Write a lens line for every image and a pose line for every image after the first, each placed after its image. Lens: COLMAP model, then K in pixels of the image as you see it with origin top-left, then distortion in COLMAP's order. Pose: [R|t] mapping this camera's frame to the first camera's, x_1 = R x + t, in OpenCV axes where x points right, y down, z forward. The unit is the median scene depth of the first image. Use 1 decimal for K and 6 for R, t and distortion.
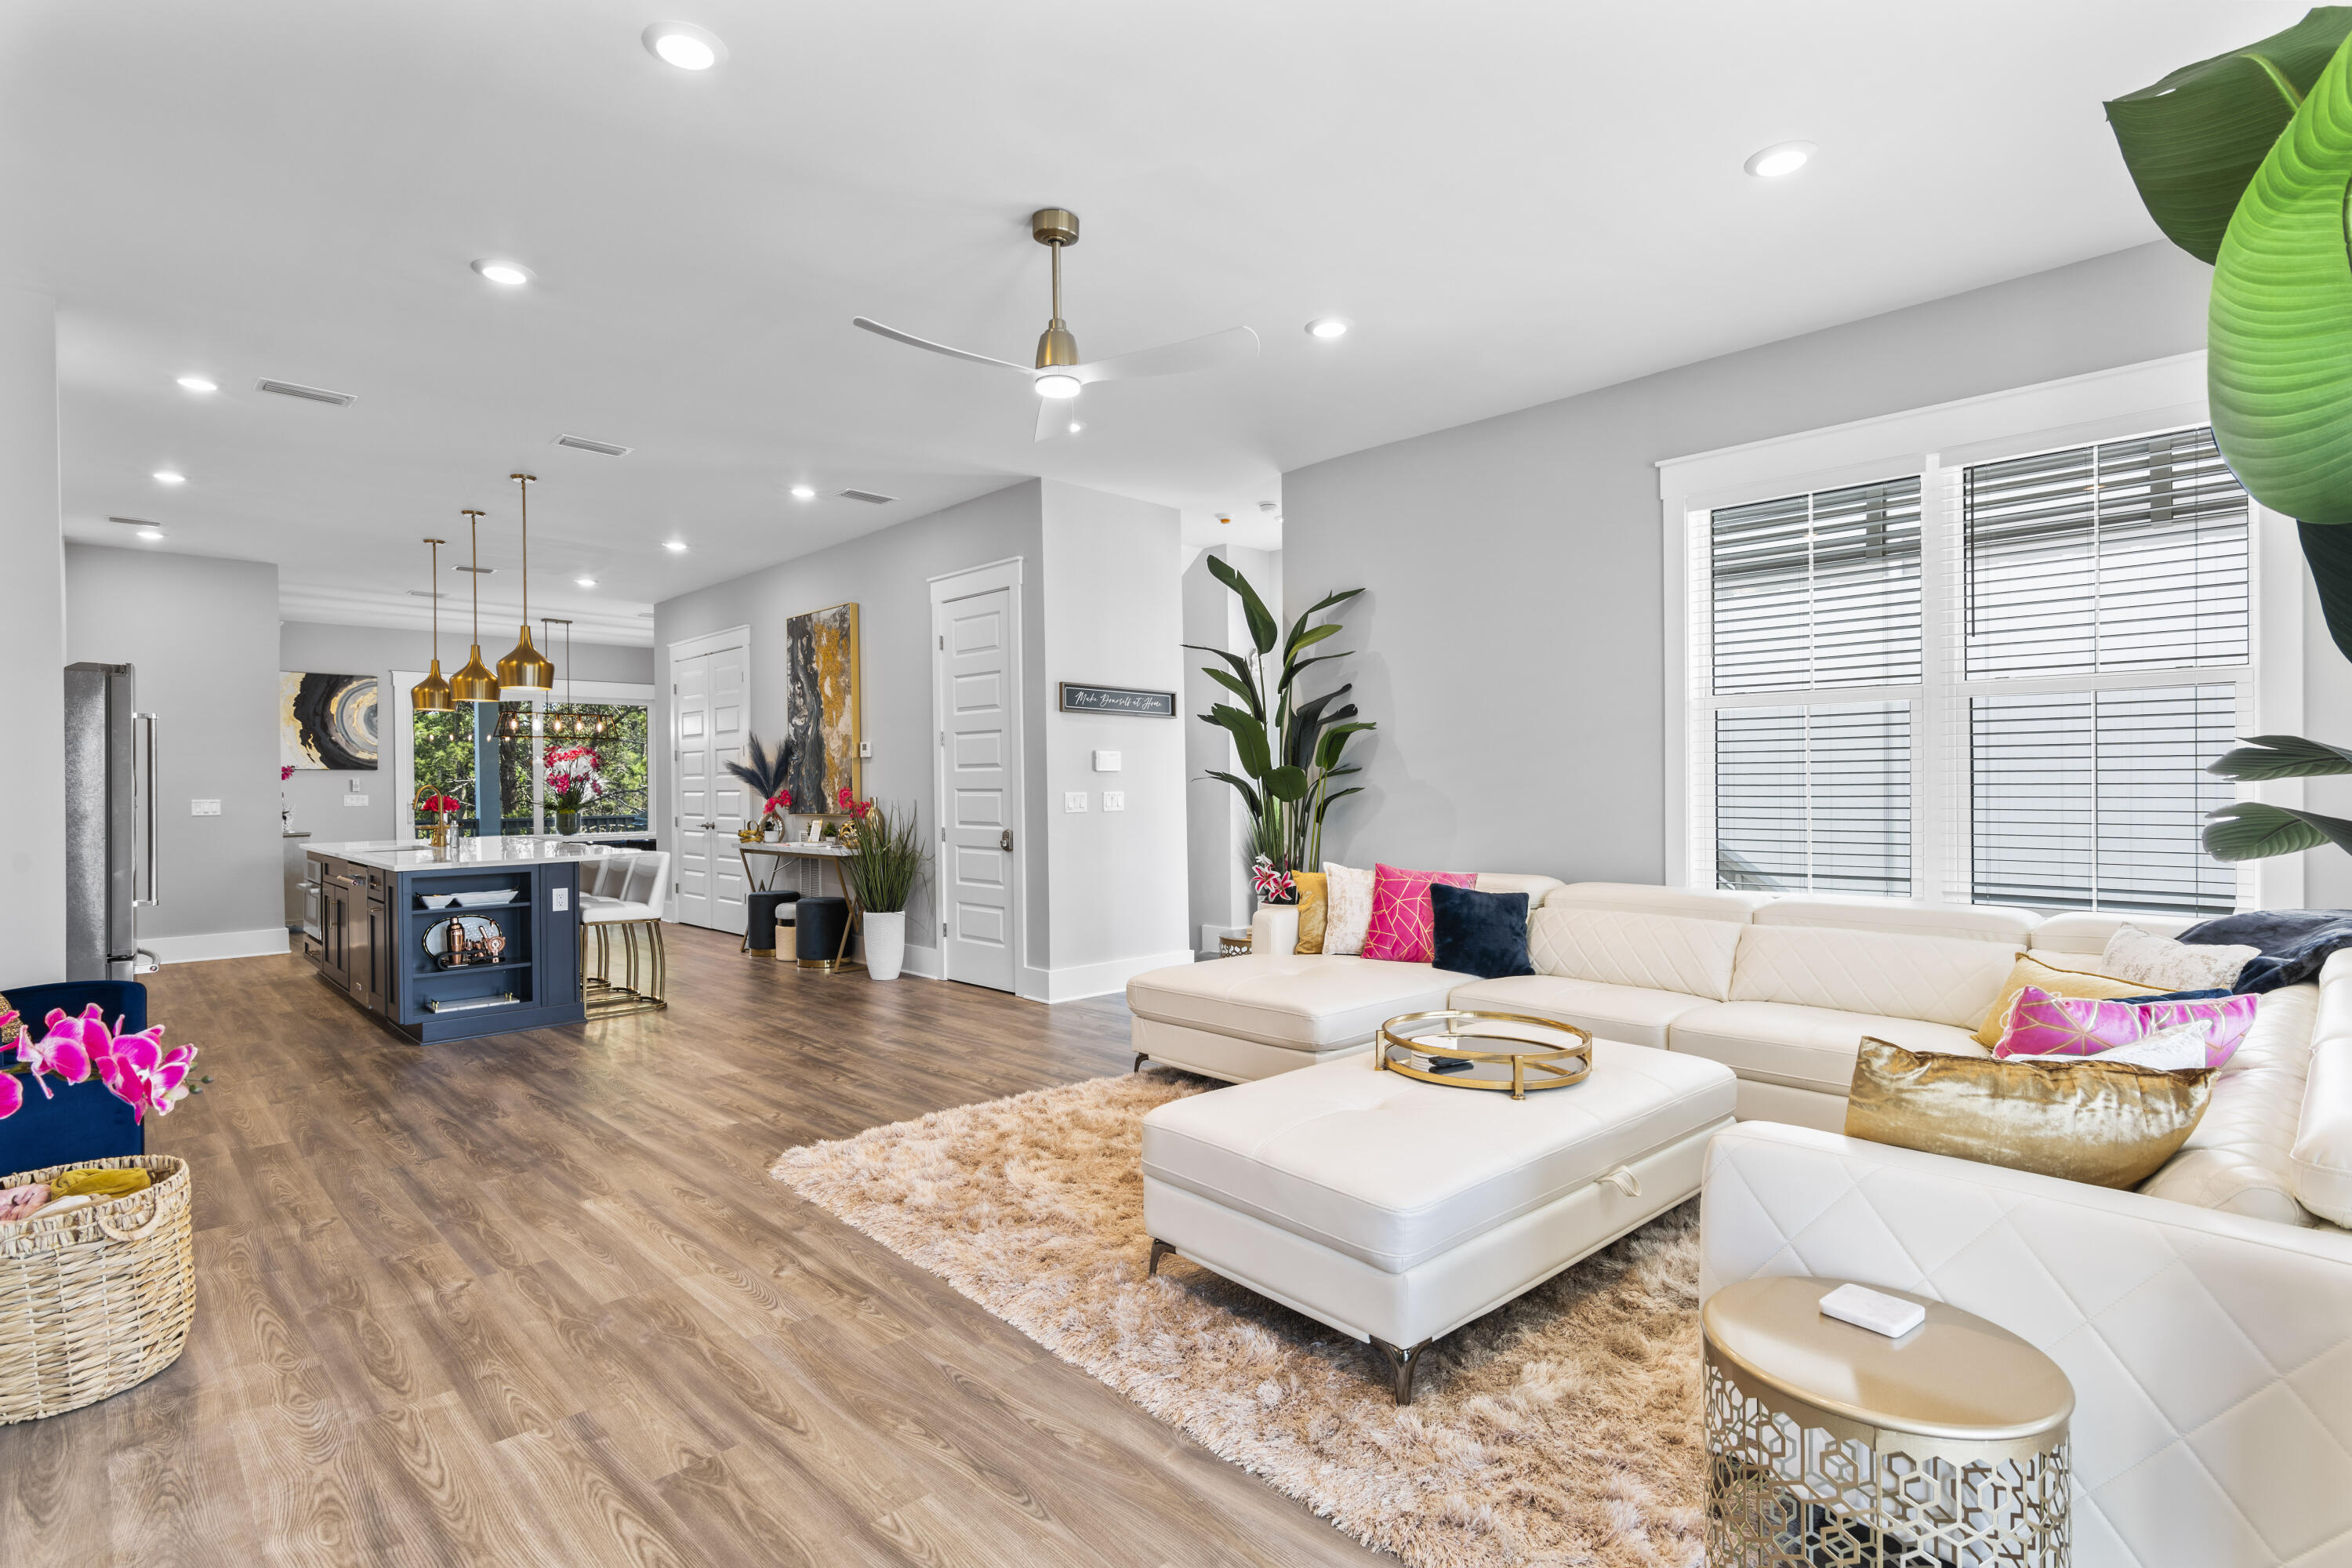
lens RADIAL K [[1143.1, 0, 1178.2], [0, 1143.1, 790.5], [0, 0, 1]] dist [0.004544, 0.000665]
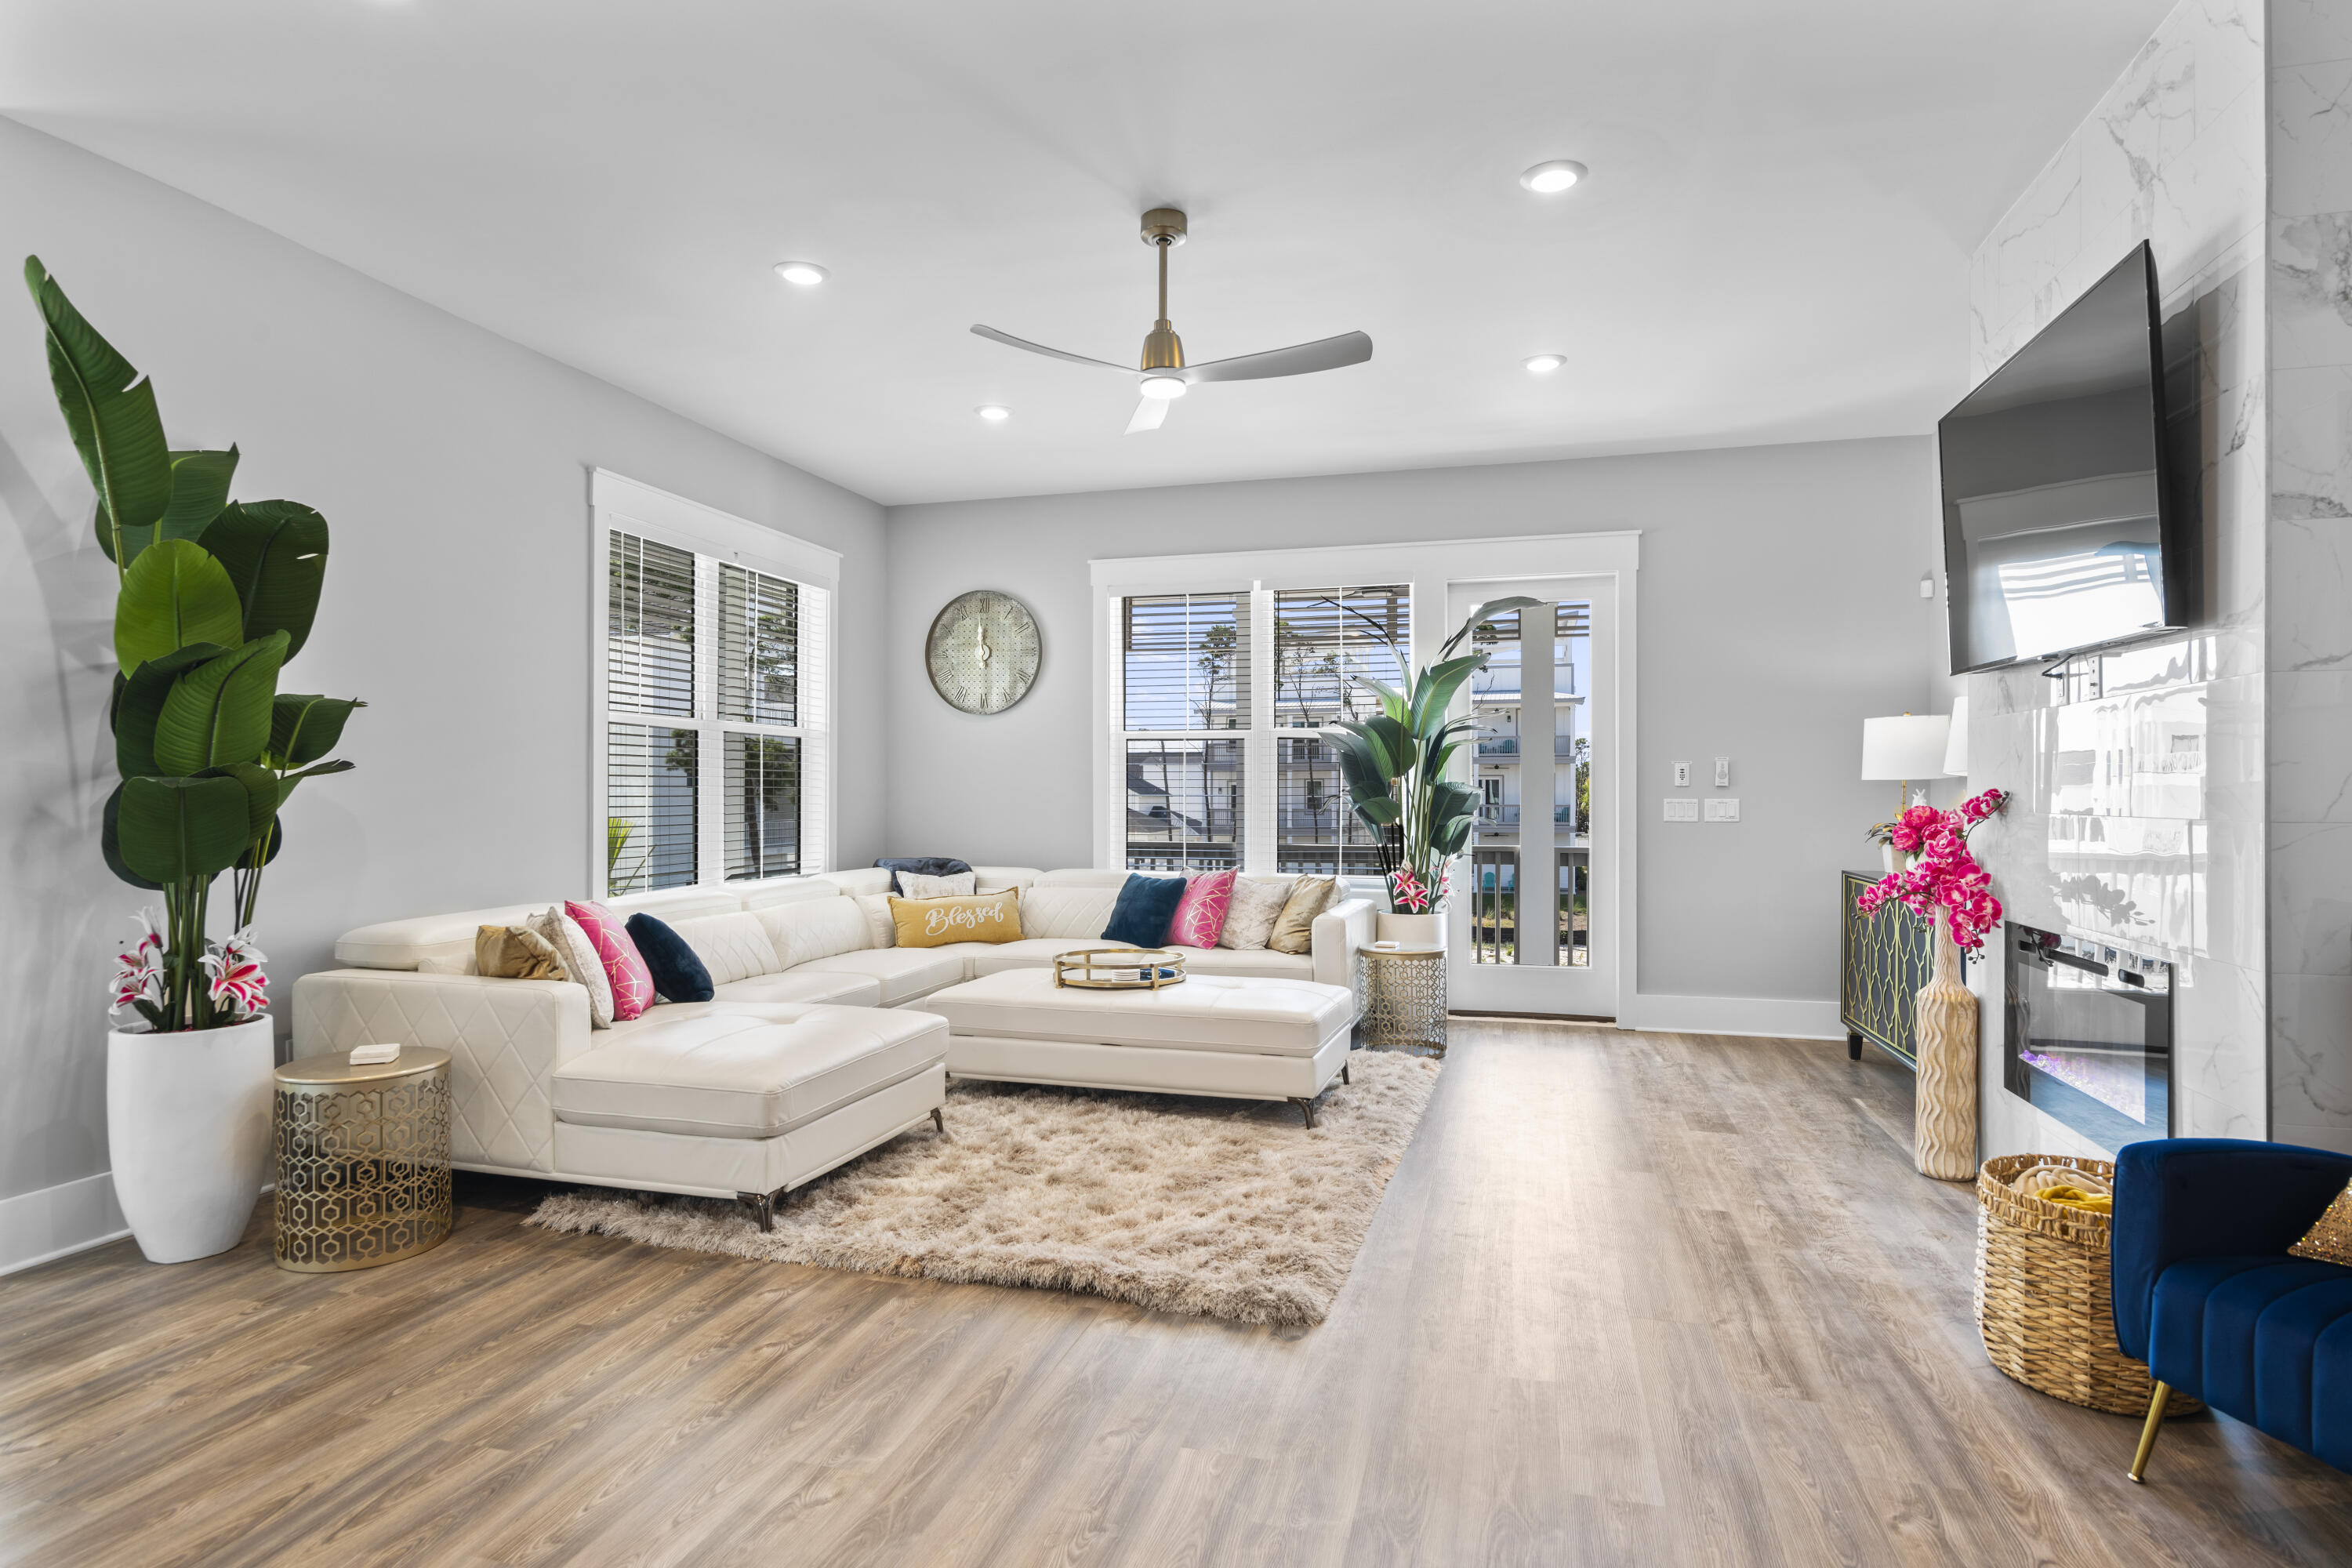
lens RADIAL K [[1251.9, 0, 1176.4], [0, 1251.9, 788.0], [0, 0, 1]] dist [0.002077, 0.000312]
pose [[-0.506234, 0.010530, 0.862332, -0.865483], [0.009986, 0.999930, -0.006348, 0.000207], [-0.862338, 0.005398, -0.506304, 1.280634]]
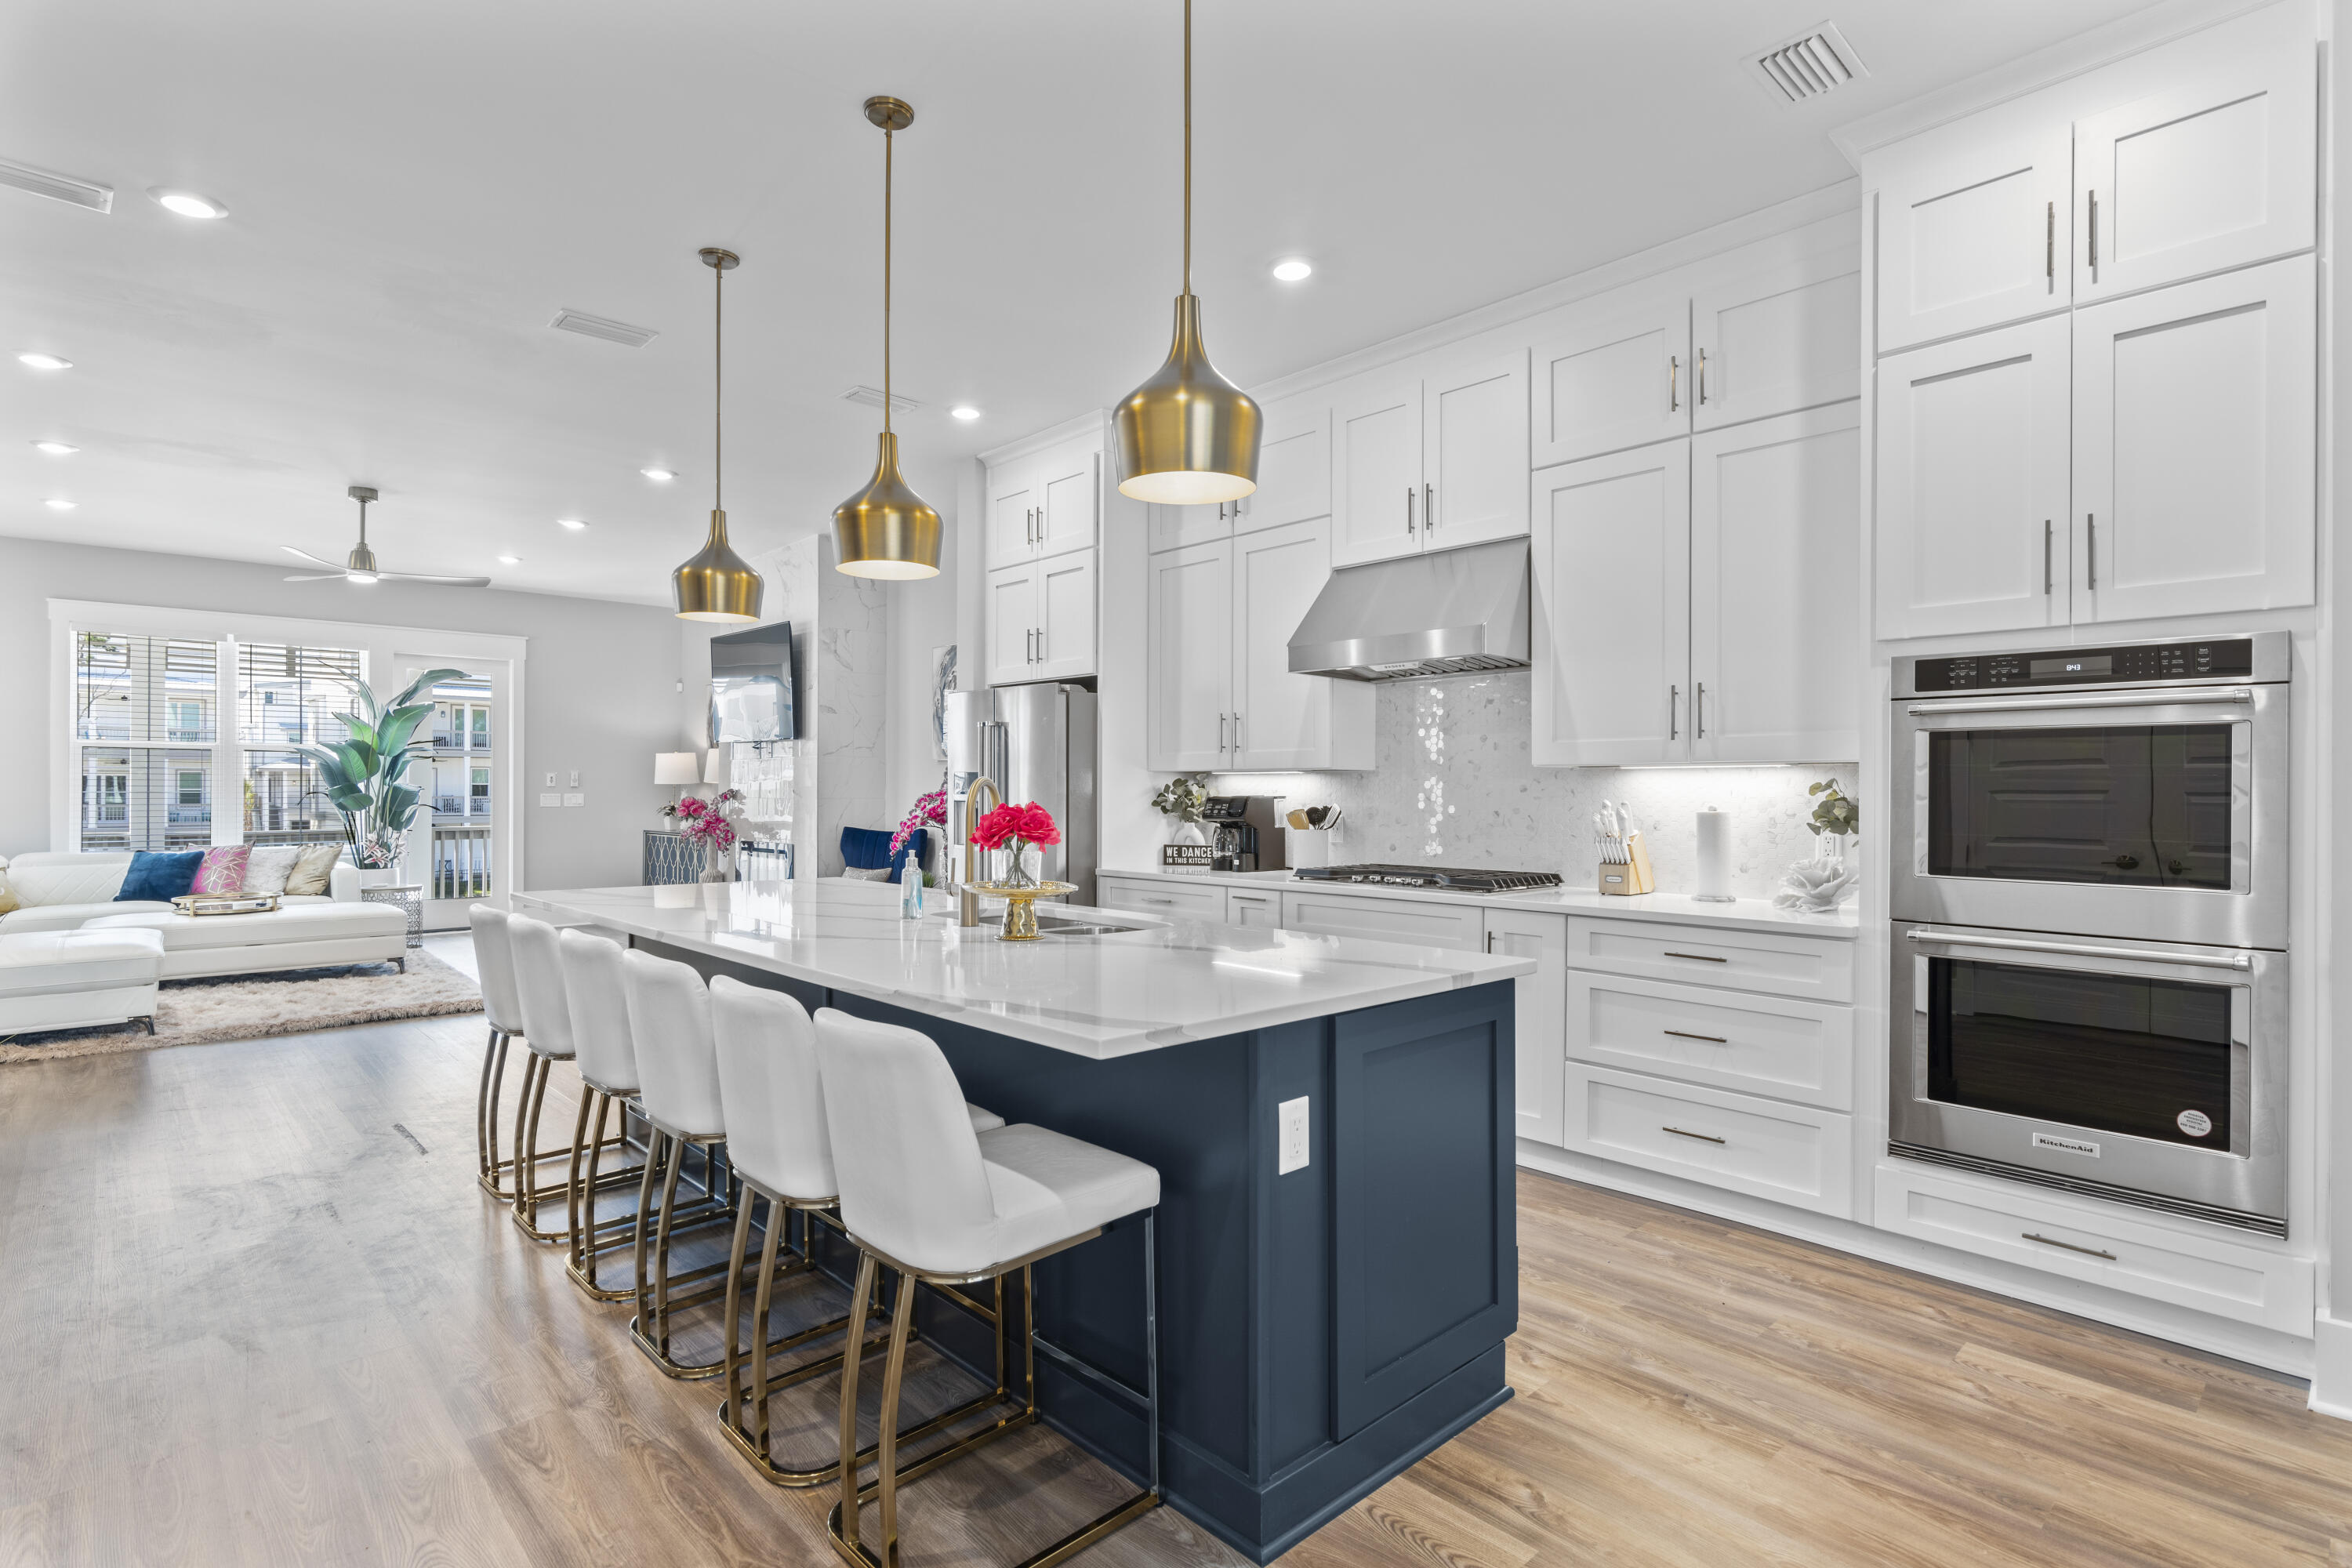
lens RADIAL K [[1145.6, 0, 1174.4], [0, 1145.6, 787.9], [0, 0, 1]] dist [0.003735, 0.000488]
pose [[-0.999844, 0.006495, 0.016439, -1.227679], [0.006557, 0.999971, 0.003747, -0.003574], [-0.016414, 0.003854, -0.999858, 2.391408]]
